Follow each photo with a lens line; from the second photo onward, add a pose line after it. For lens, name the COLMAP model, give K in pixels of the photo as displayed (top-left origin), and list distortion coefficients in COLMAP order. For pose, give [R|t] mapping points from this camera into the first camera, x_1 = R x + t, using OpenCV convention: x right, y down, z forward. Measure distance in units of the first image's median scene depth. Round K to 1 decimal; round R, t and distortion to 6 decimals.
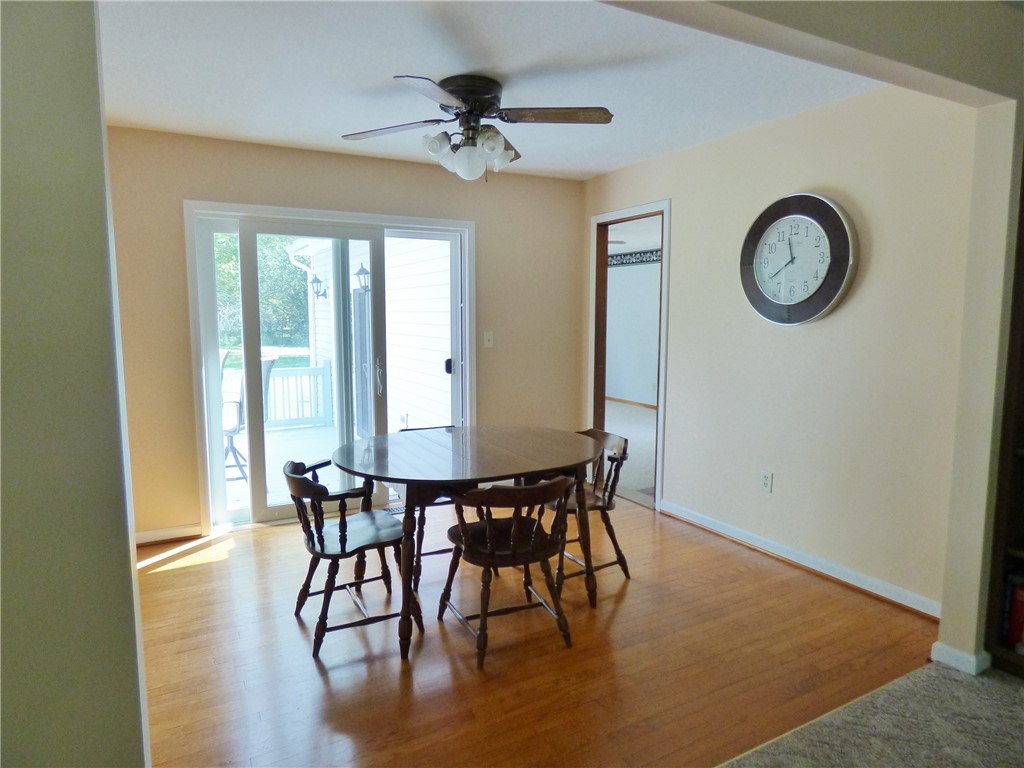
lens RADIAL K [[632.7, 0, 512.0], [0, 632.7, 383.3], [0, 0, 1]] dist [-0.004815, 0.000534]
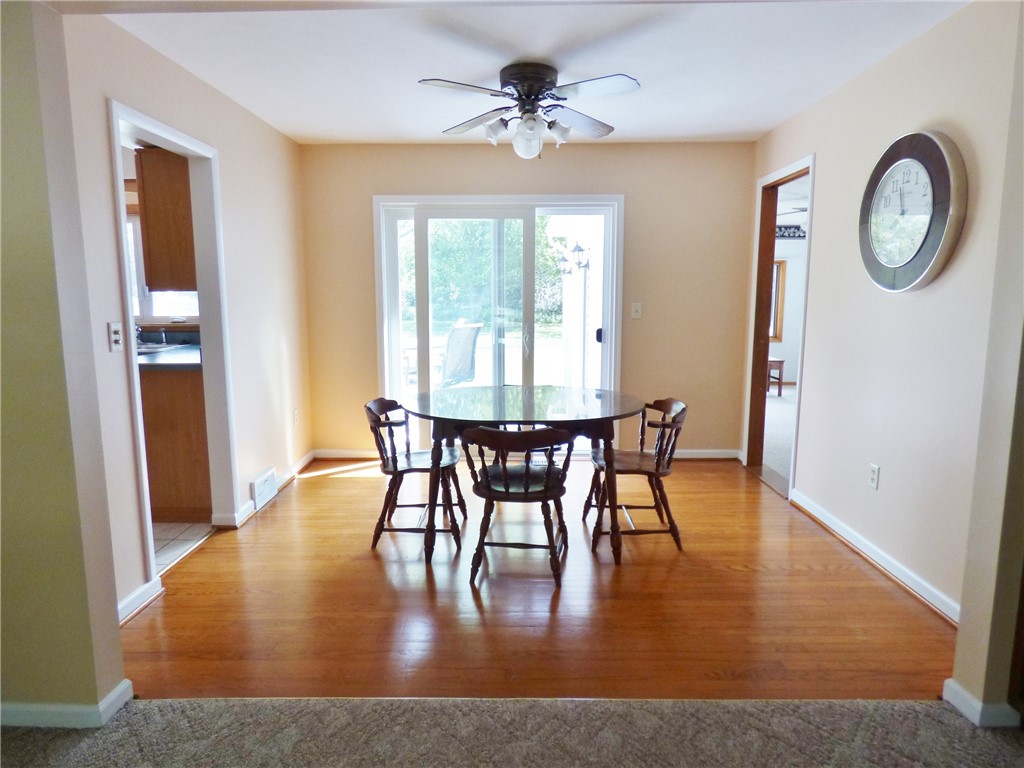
lens RADIAL K [[632.7, 0, 509.4], [0, 632.7, 384.0], [0, 0, 1]] dist [-0.004815, 0.000534]
pose [[0.868722, 0.069961, -0.490335, 0.385779], [-0.054779, 0.997472, 0.045269, 0.018816], [0.492262, -0.012466, 0.870358, 0.013761]]
